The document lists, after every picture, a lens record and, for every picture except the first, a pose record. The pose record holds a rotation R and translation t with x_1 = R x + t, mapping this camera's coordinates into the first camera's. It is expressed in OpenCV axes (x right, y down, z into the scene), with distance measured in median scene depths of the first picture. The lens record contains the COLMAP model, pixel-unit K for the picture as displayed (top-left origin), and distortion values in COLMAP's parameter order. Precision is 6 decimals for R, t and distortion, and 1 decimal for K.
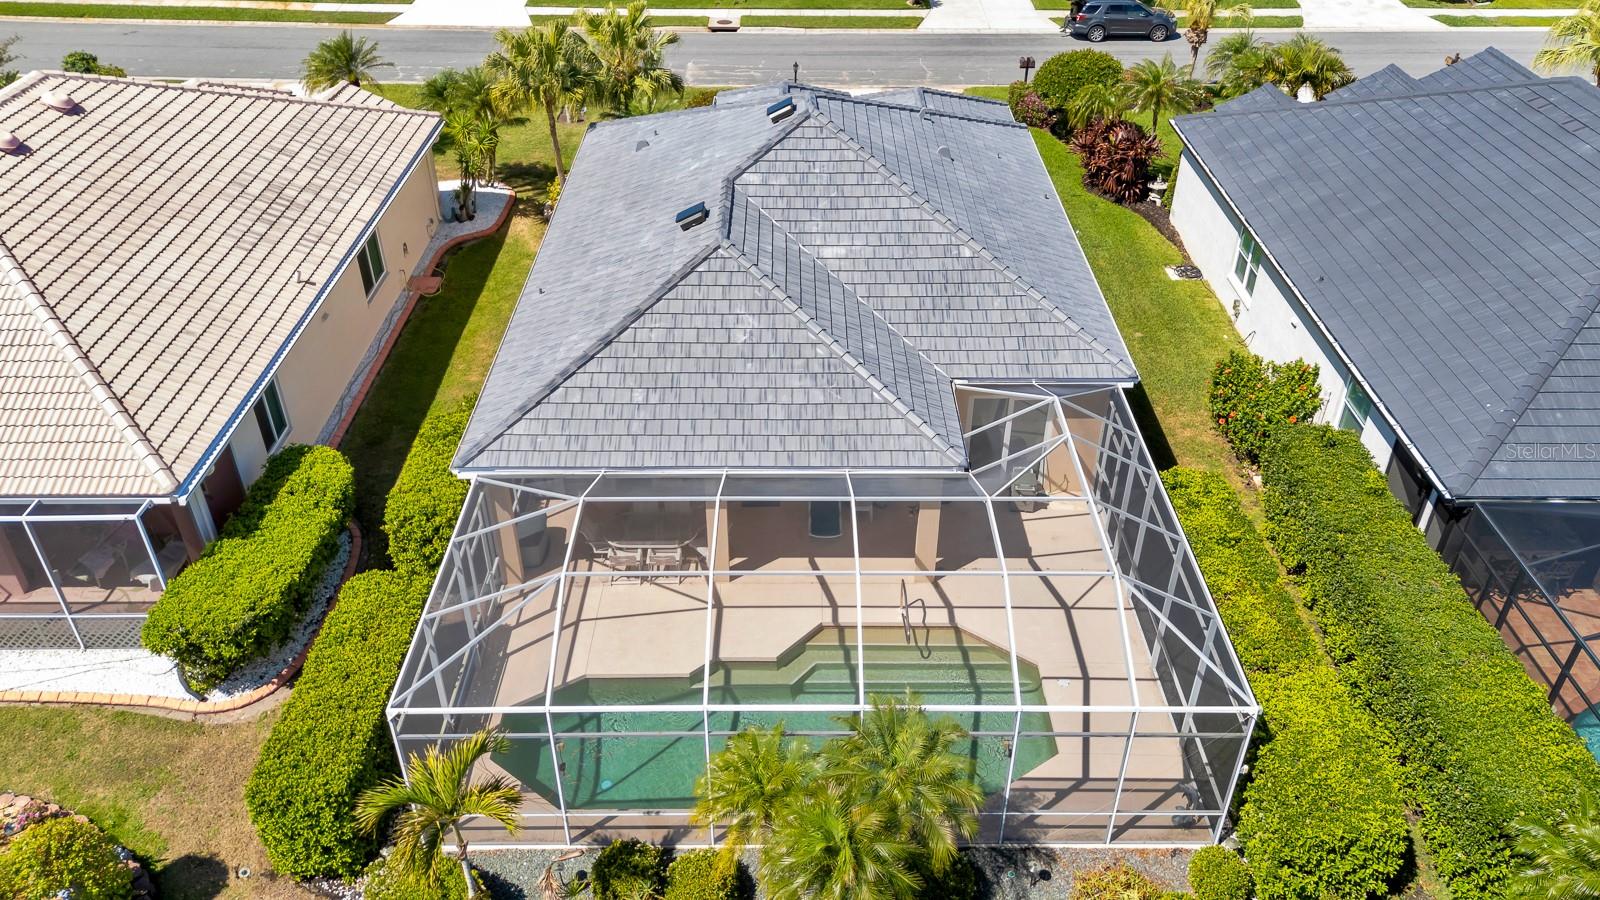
lens RADIAL K [[1378.0, 0, 791.1], [0, 1378.0, 578.7], [0, 0, 1]] dist [0.066127, -0.055814]
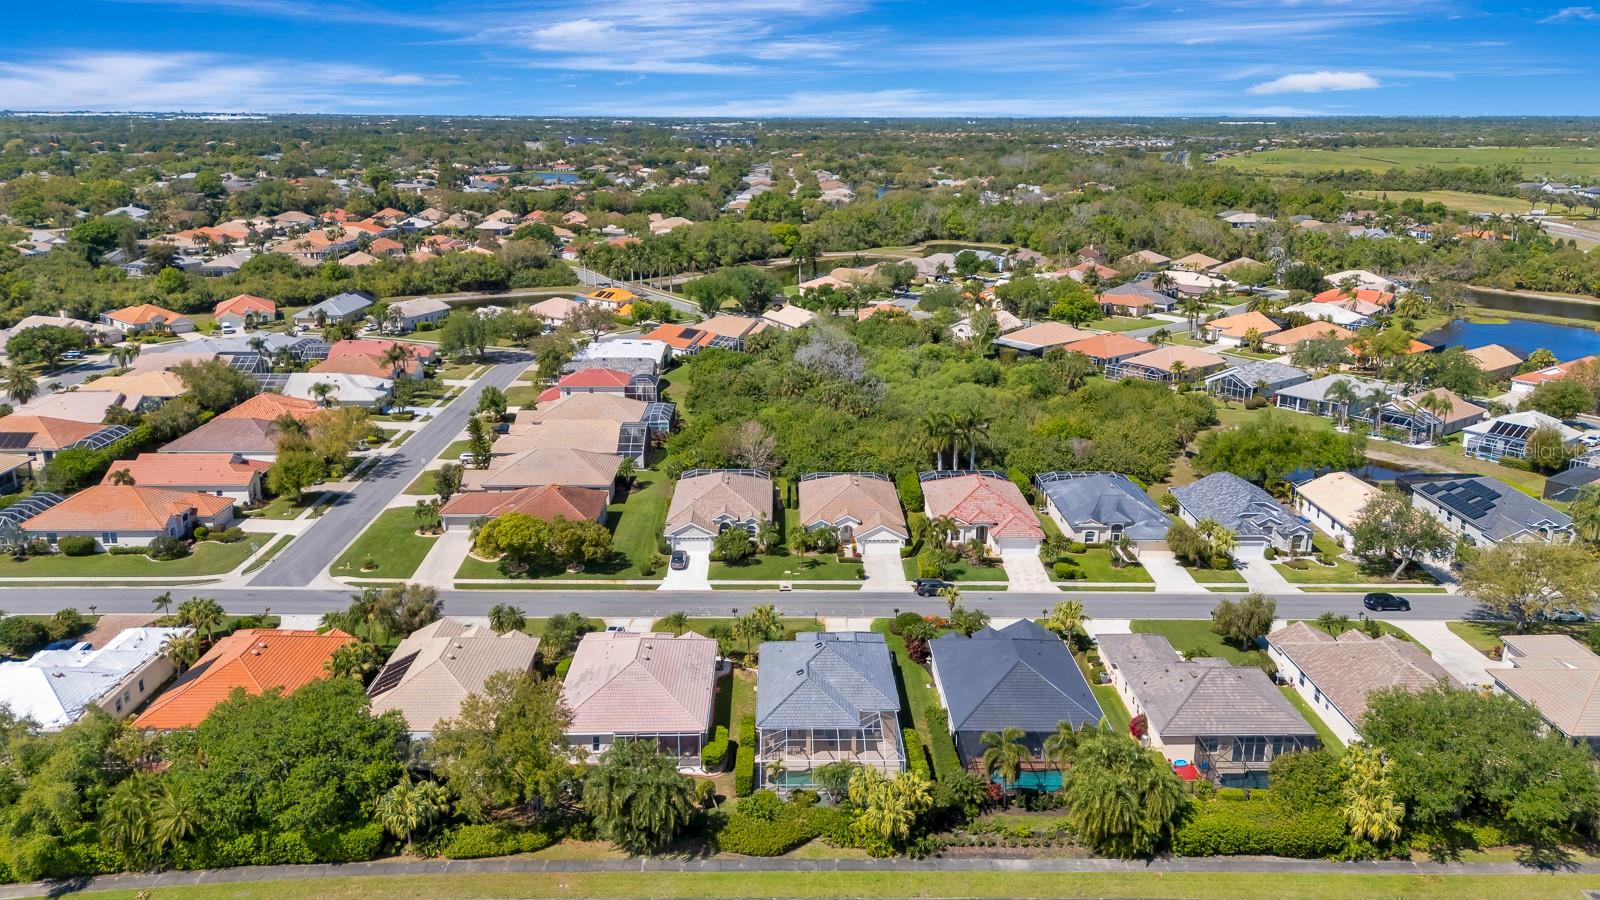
lens RADIAL K [[1378.0, 0, 800.0], [0, 1378.0, 442.9], [0, 0, 1]] dist [0.066127, -0.055814]
pose [[0.999875, -0.001504, 0.015763, -0.145772], [0.007200, 0.929782, -0.368040, 0.697675], [-0.014102, 0.368108, 0.929676, -3.497861]]
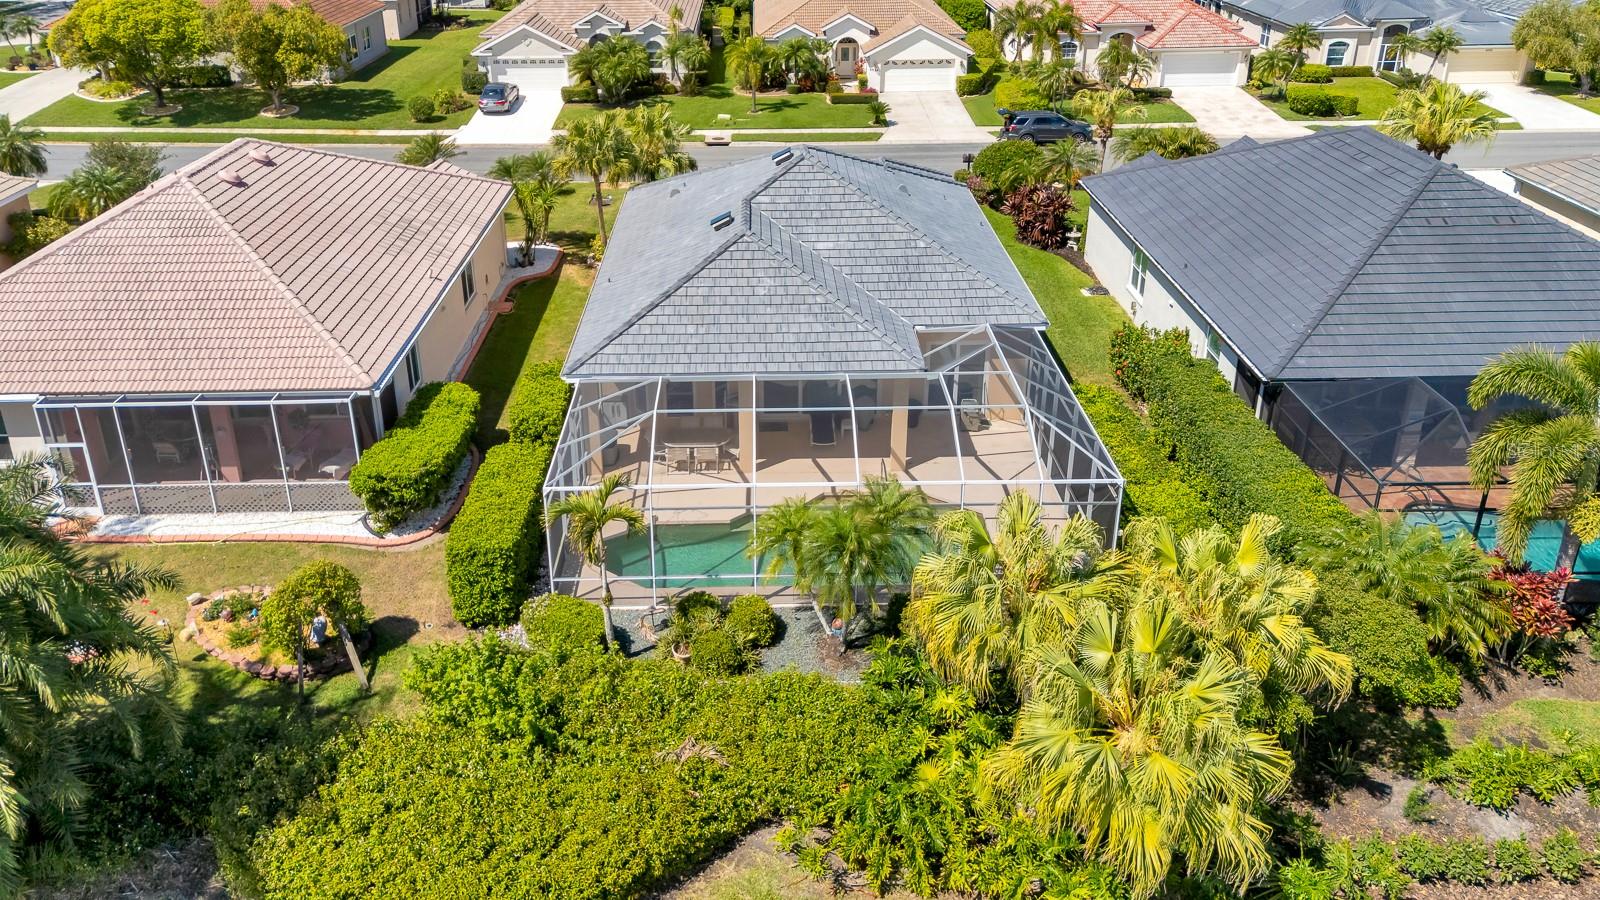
lens RADIAL K [[1378.0, 0, 759.2], [0, 1378.0, 474.2], [0, 0, 1]] dist [0.066127, -0.055814]
pose [[0.999895, -0.014457, -0.001163, -0.036948], [0.014037, 0.984815, -0.173040, 0.228906], [0.003647, 0.173006, 0.984914, -0.317621]]
